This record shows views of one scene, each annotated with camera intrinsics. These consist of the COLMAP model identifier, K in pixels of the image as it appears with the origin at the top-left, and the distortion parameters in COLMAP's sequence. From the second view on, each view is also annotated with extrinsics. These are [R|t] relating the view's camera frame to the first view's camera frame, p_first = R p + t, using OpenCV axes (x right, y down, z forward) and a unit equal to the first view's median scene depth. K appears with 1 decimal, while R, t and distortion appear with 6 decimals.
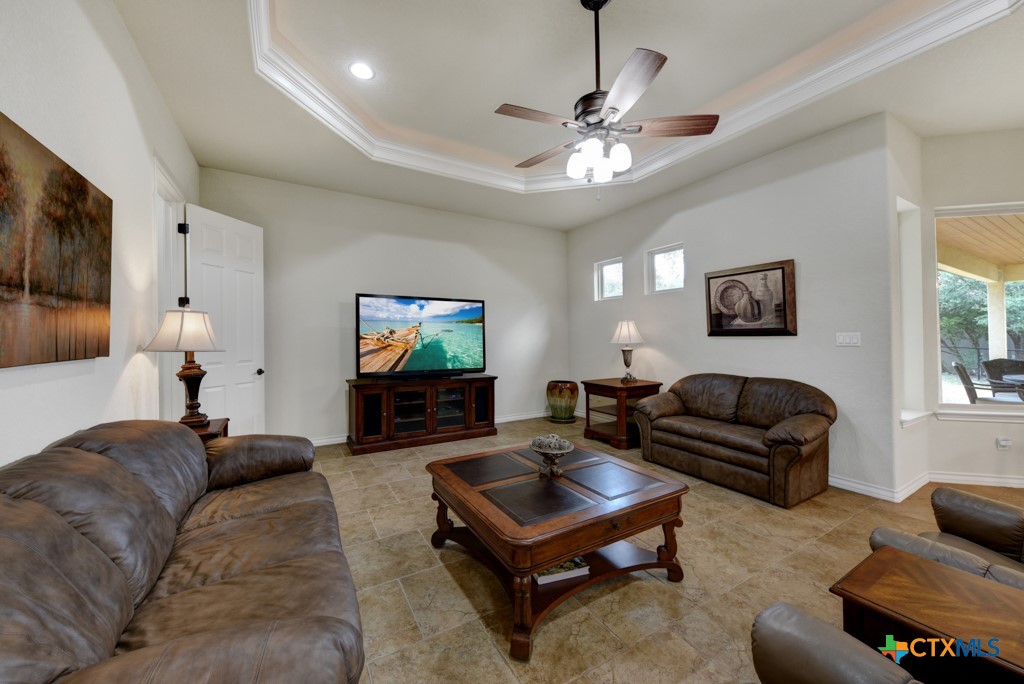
lens RADIAL K [[382.6, 0, 511.8], [0, 382.6, 326.1], [0, 0, 1]] dist [-0.001359, -0.000106]
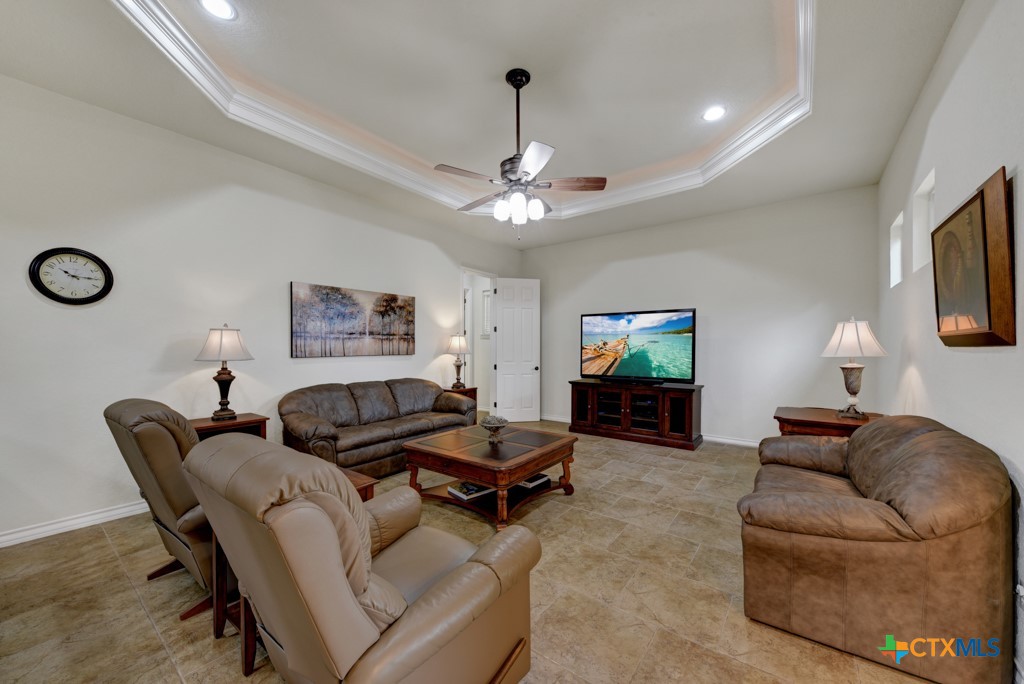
lens RADIAL K [[379.3, 0, 510.8], [0, 379.3, 347.3], [0, 0, 1]] dist [-0.000424, -0.000024]
pose [[0.377884, 0.000417, -0.925853, 0.704583], [0.026764, 0.999577, 0.011374, 0.005934], [0.925466, -0.029078, 0.377713, 0.250203]]
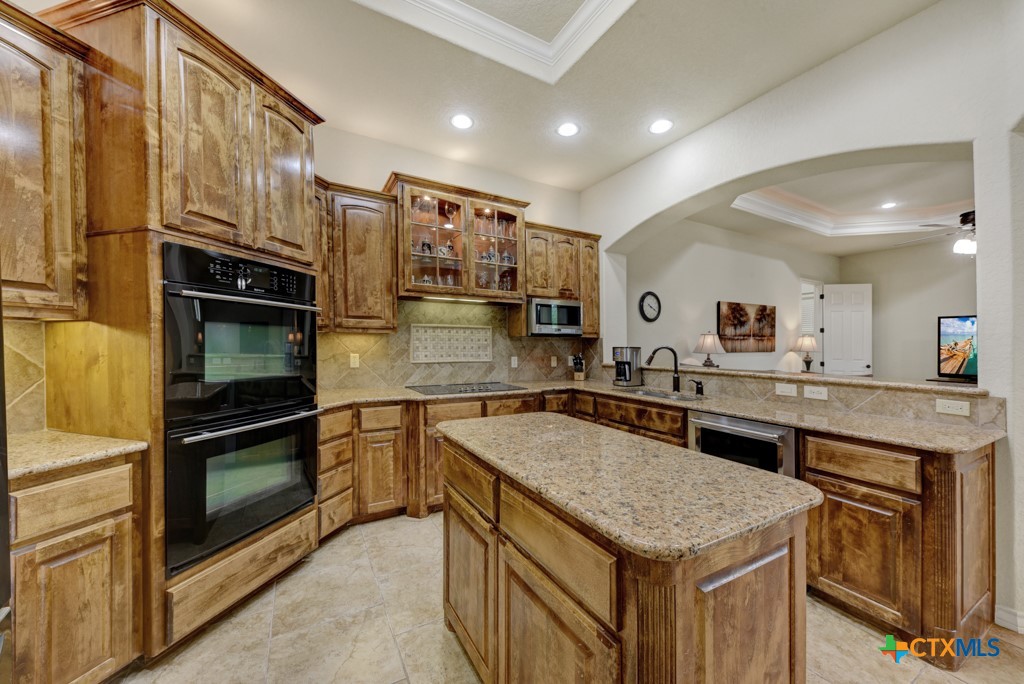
lens RADIAL K [[379.3, 0, 510.8], [0, 379.3, 347.3], [0, 0, 1]] dist [-0.000424, -0.000024]
pose [[-0.031363, 0.011493, -0.999442, 1.011501], [0.019453, 0.999751, 0.010886, -0.018642], [0.999319, -0.019101, -0.031579, -0.529666]]
